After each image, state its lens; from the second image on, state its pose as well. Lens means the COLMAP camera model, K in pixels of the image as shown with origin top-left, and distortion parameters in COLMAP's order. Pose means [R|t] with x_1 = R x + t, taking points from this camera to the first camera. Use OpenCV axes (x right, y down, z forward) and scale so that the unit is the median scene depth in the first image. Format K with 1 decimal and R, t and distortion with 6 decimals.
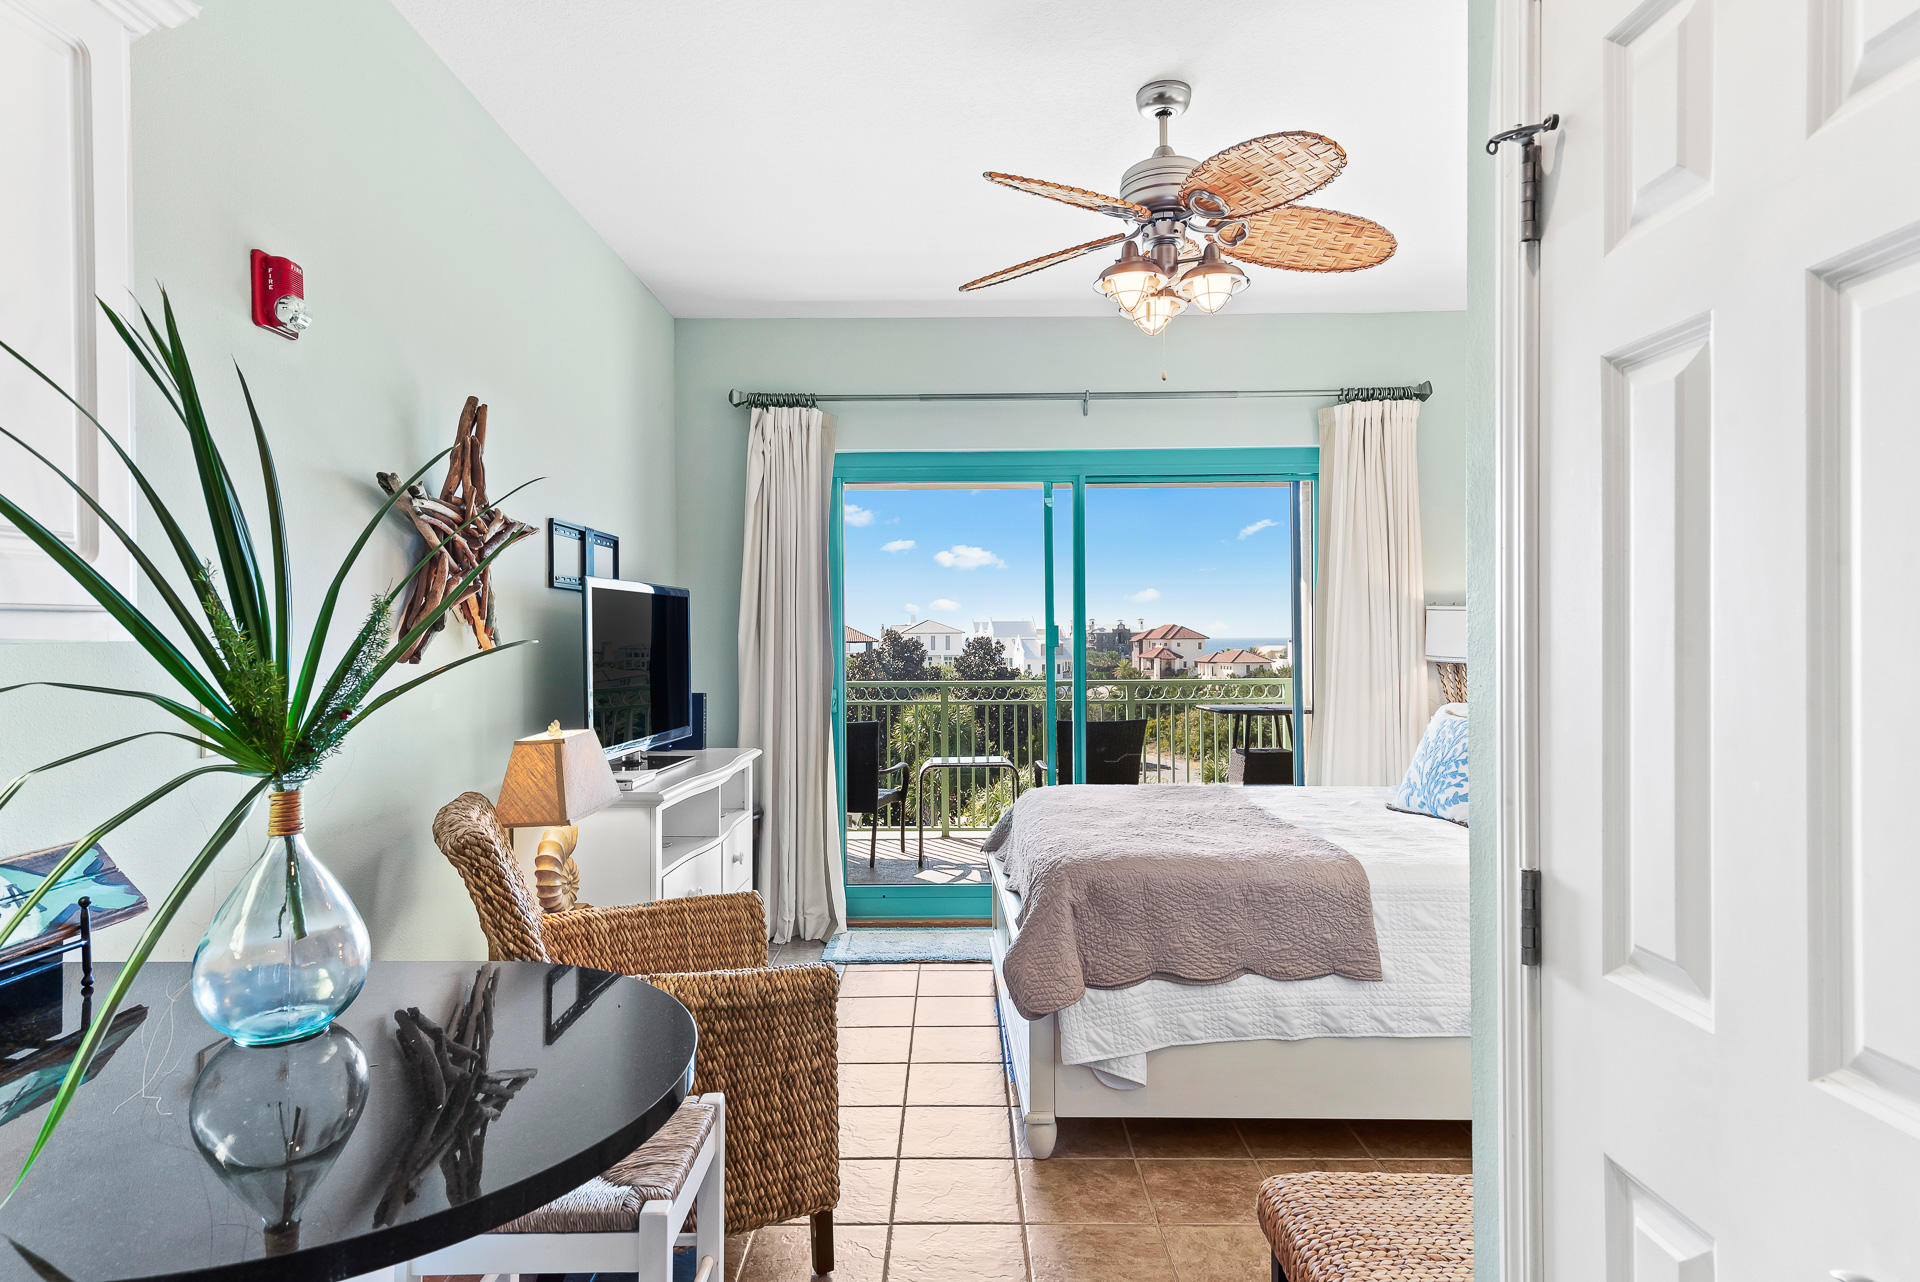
lens RADIAL K [[1076.3, 0, 960.0], [0, 1076.3, 641.0], [0, 0, 1]] dist [0.026206, -0.001831]
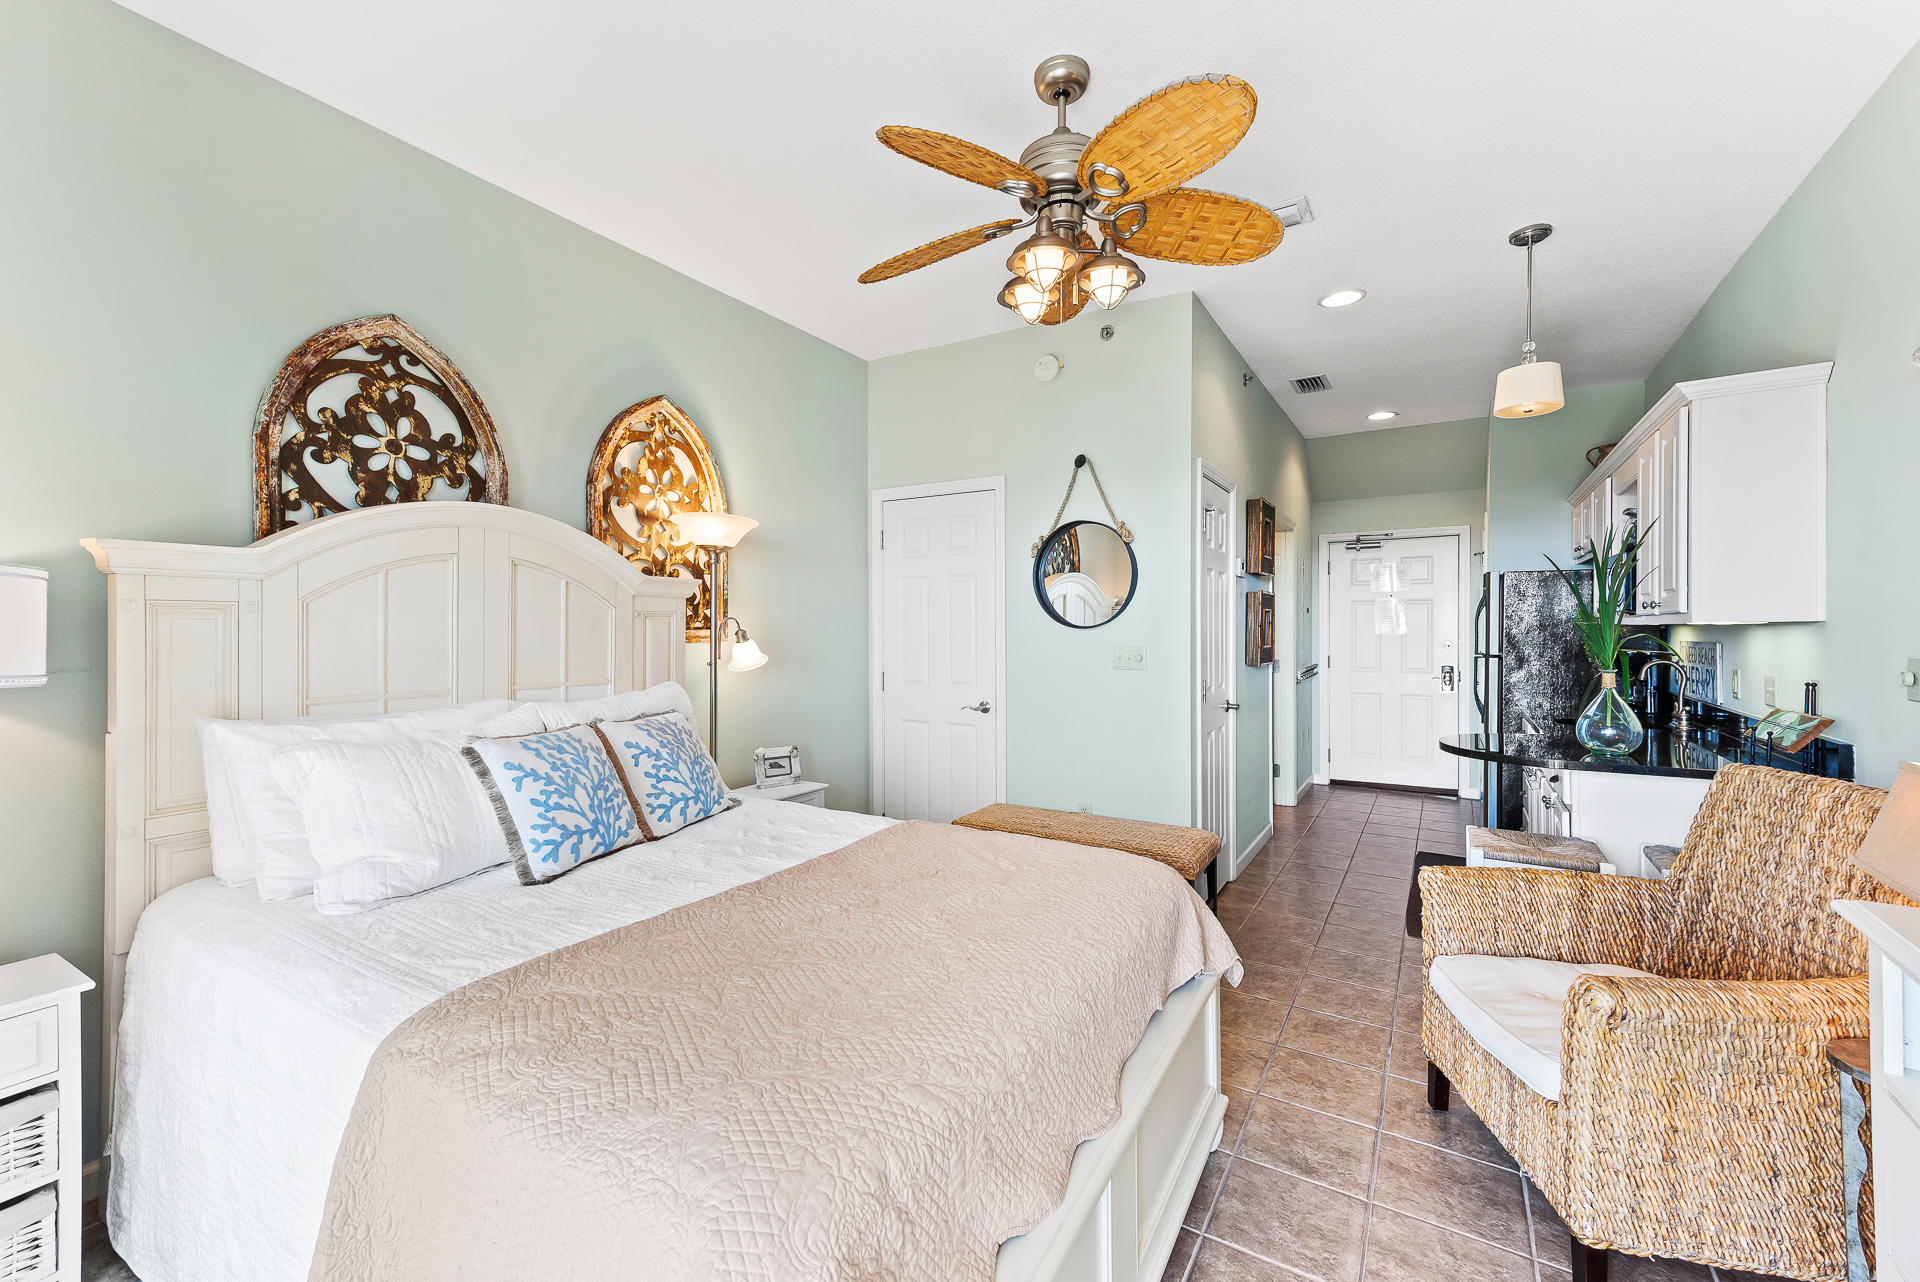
lens RADIAL K [[812.8, 0, 939.2], [0, 812.8, 634.3], [0, 0, 1]] dist [0.027911, -0.000891]
pose [[-0.850683, 0.006311, 0.525641, -0.104534], [0.011526, 0.999911, 0.006648, -0.000793], [-0.525552, 0.011714, -0.850681, 1.682372]]
